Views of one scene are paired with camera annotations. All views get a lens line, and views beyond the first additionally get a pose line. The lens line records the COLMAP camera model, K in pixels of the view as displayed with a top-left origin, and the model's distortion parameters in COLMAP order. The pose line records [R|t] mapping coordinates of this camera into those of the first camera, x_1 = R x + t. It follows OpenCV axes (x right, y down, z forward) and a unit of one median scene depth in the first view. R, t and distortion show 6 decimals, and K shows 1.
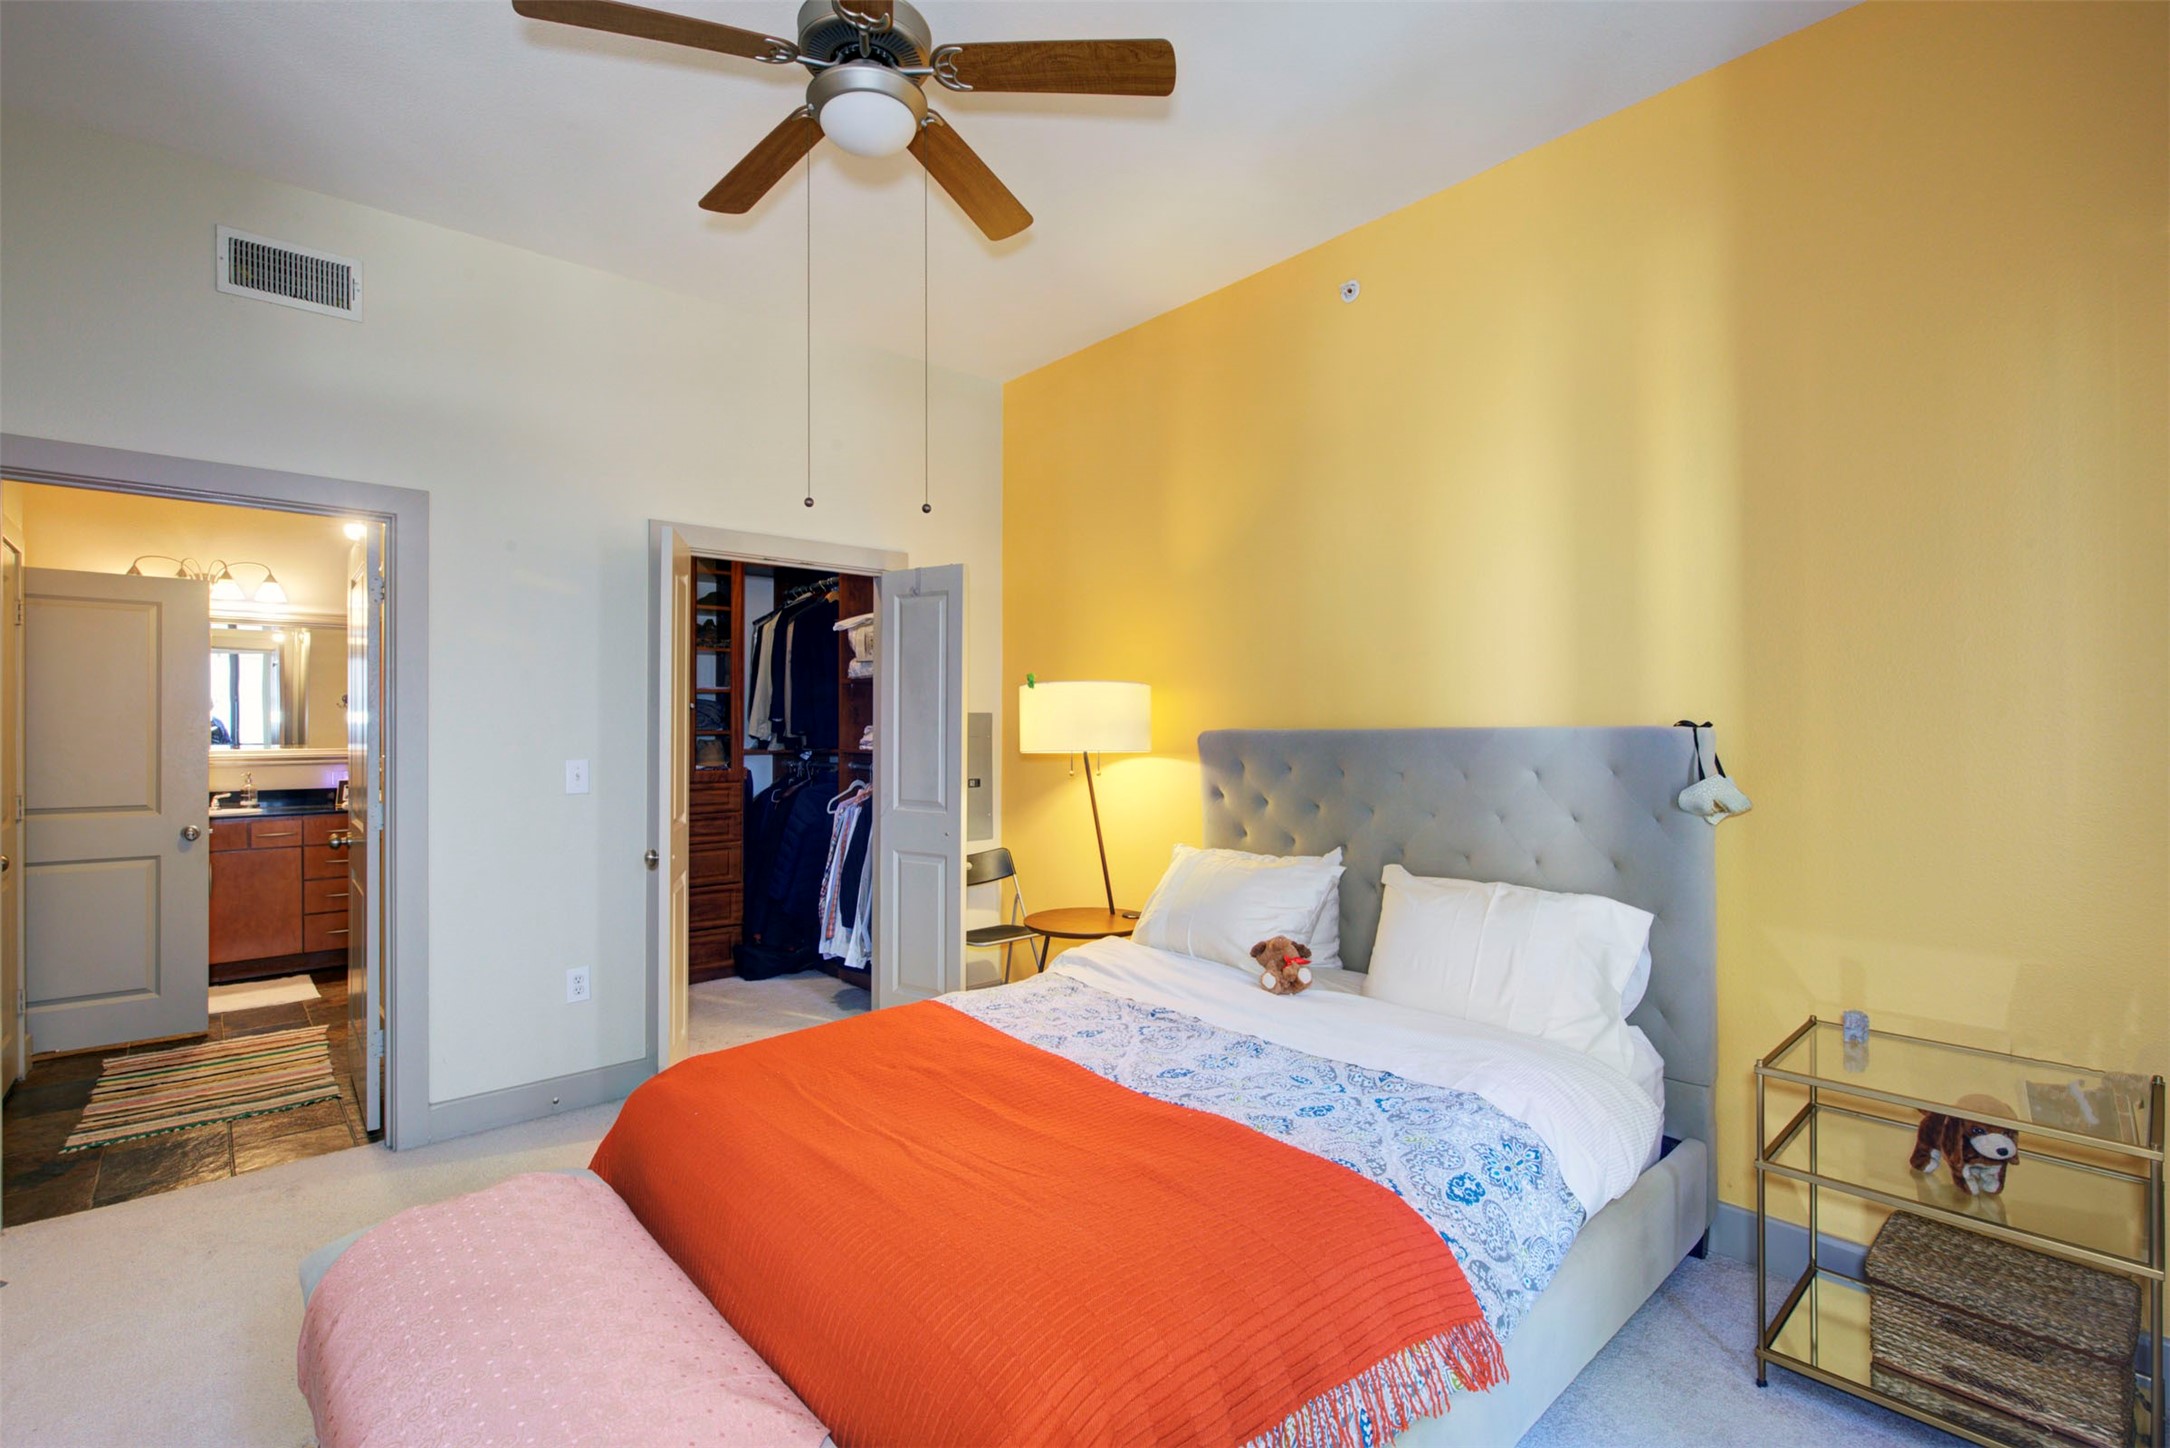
lens RADIAL K [[975.5, 0, 1087.3], [0, 975.5, 727.5], [0, 0, 1]] dist [0.000419, 0.000522]
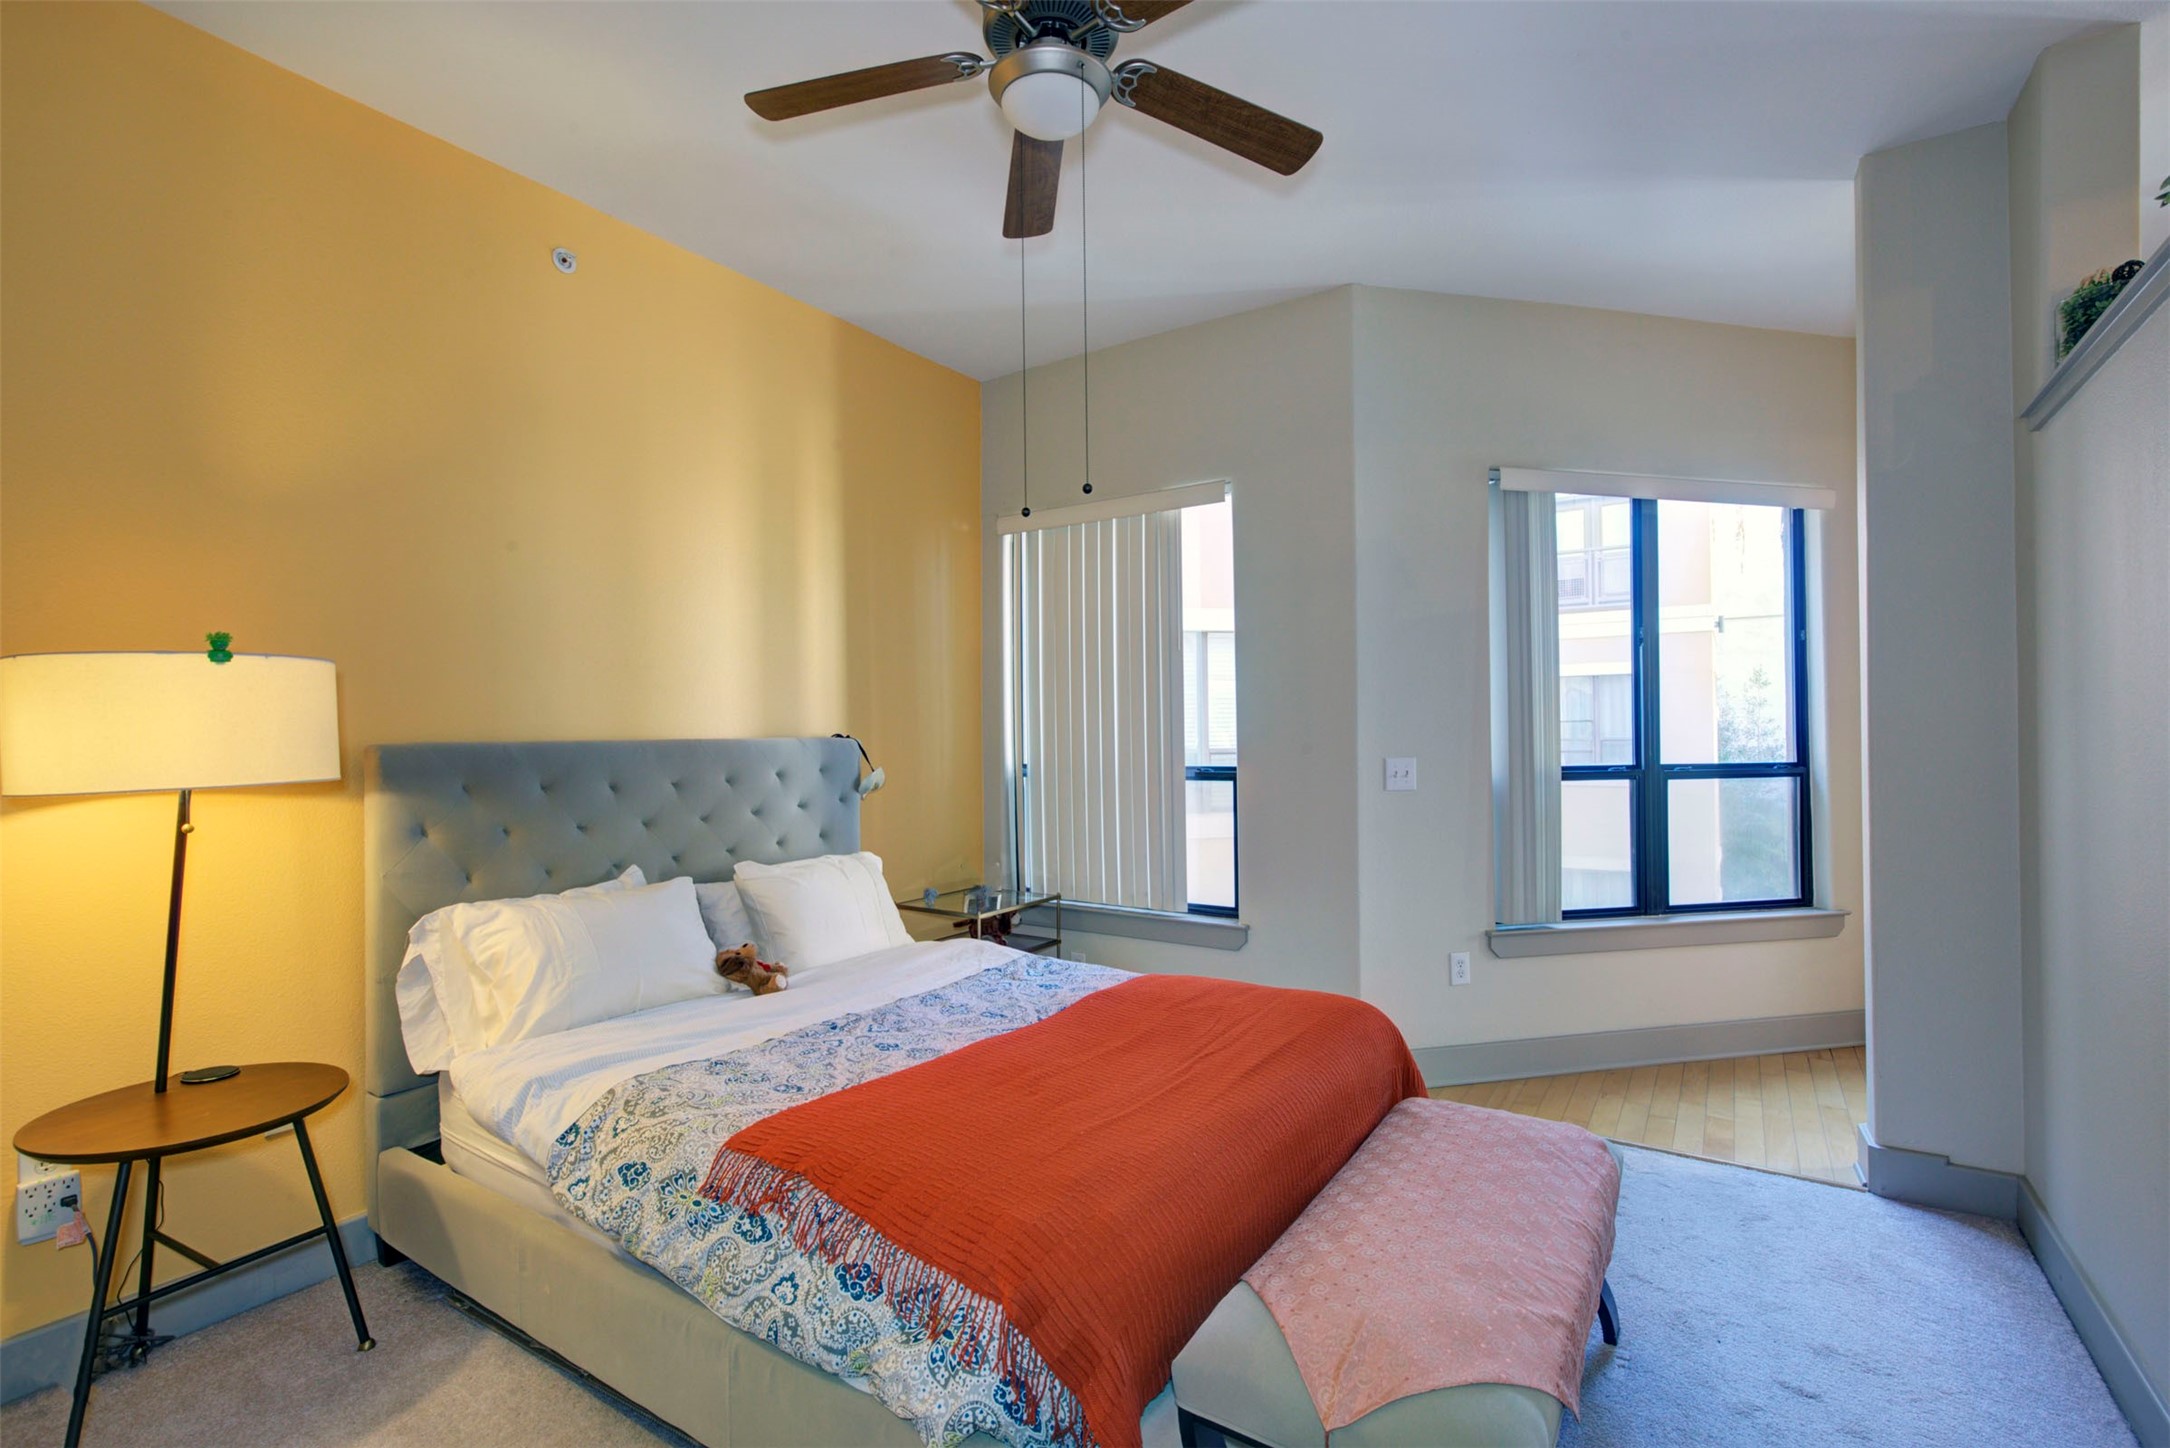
lens RADIAL K [[987.2, 0, 1084.9], [0, 987.2, 729.1], [0, 0, 1]] dist [-0.001810, 0.000862]
pose [[-0.254657, 0.015678, 0.966904, -1.019239], [0.009003, 0.999864, -0.013841, 0.010278], [-0.966990, 0.005180, -0.254763, 1.064856]]
